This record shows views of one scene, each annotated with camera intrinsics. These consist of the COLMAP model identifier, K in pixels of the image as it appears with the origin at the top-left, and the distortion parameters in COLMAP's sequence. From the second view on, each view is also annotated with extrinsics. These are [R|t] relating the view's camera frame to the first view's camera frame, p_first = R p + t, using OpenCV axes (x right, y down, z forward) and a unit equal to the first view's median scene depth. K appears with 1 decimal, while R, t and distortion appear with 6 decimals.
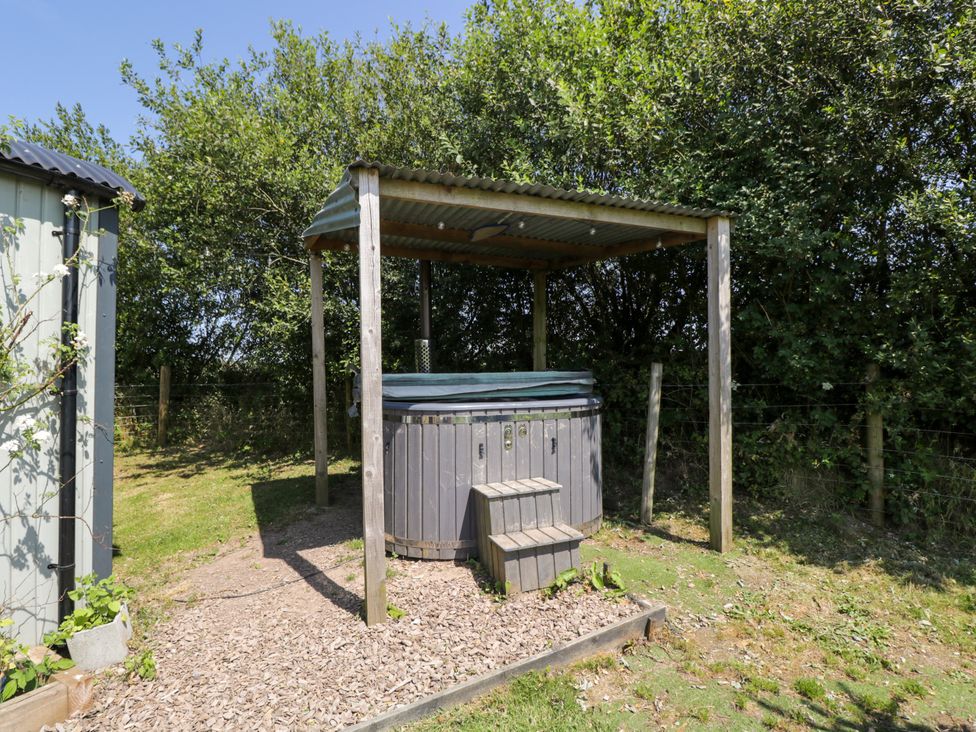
lens RADIAL K [[530.4, 0, 483.1], [0, 530.4, 365.3], [0, 0, 1]] dist [0.003903, -0.015324]
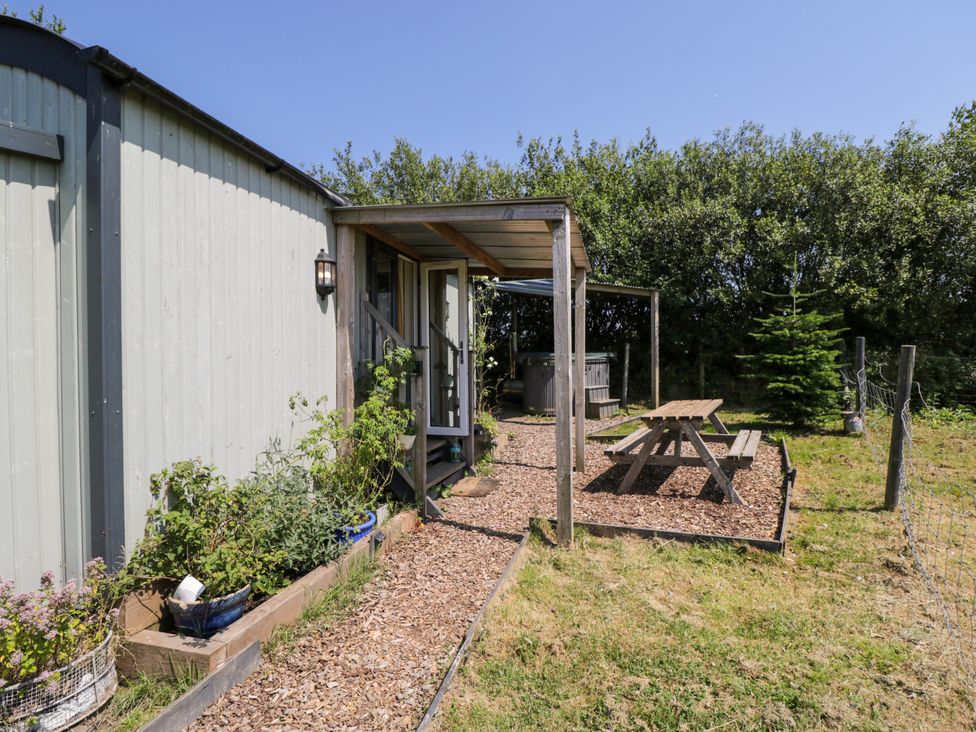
lens RADIAL K [[518.1, 0, 485.3], [0, 518.1, 368.1], [0, 0, 1]] dist [0.002778, -0.015579]
pose [[0.962163, -0.009343, 0.272315, -1.120890], [0.004977, 0.999848, 0.016717, 0.076952], [-0.272430, -0.014729, 0.962063, -1.338513]]
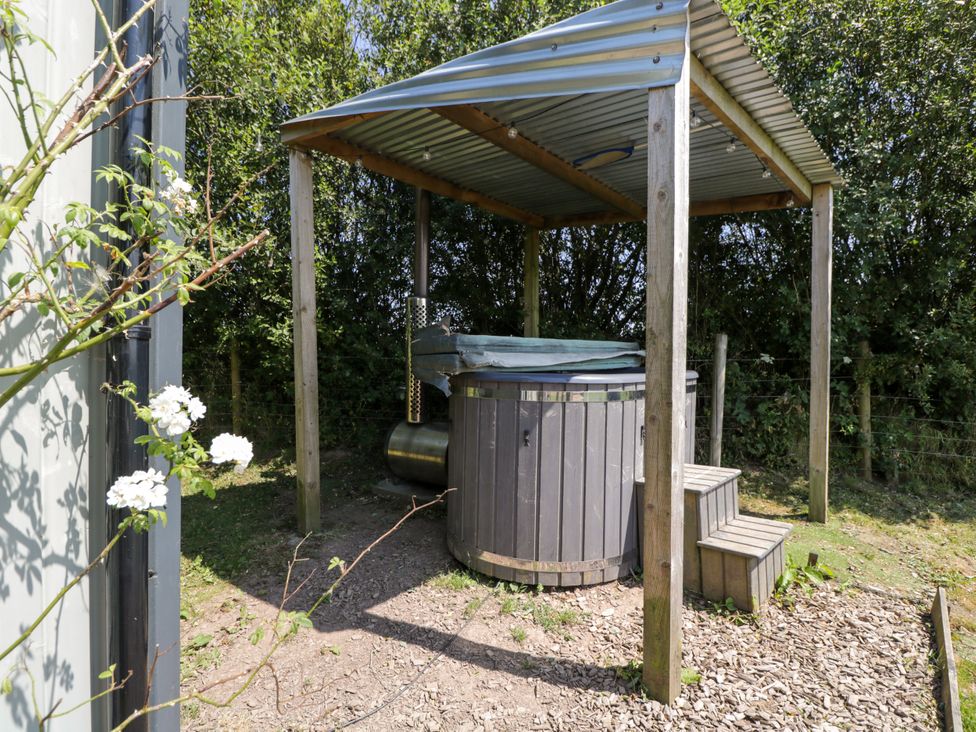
lens RADIAL K [[518.1, 0, 485.3], [0, 518.1, 368.1], [0, 0, 1]] dist [0.002778, -0.015579]
pose [[0.887528, 0.006193, 0.460713, -0.539429], [-0.019139, 0.999542, 0.023434, 0.047484], [-0.460357, -0.029616, 0.887240, 0.416015]]
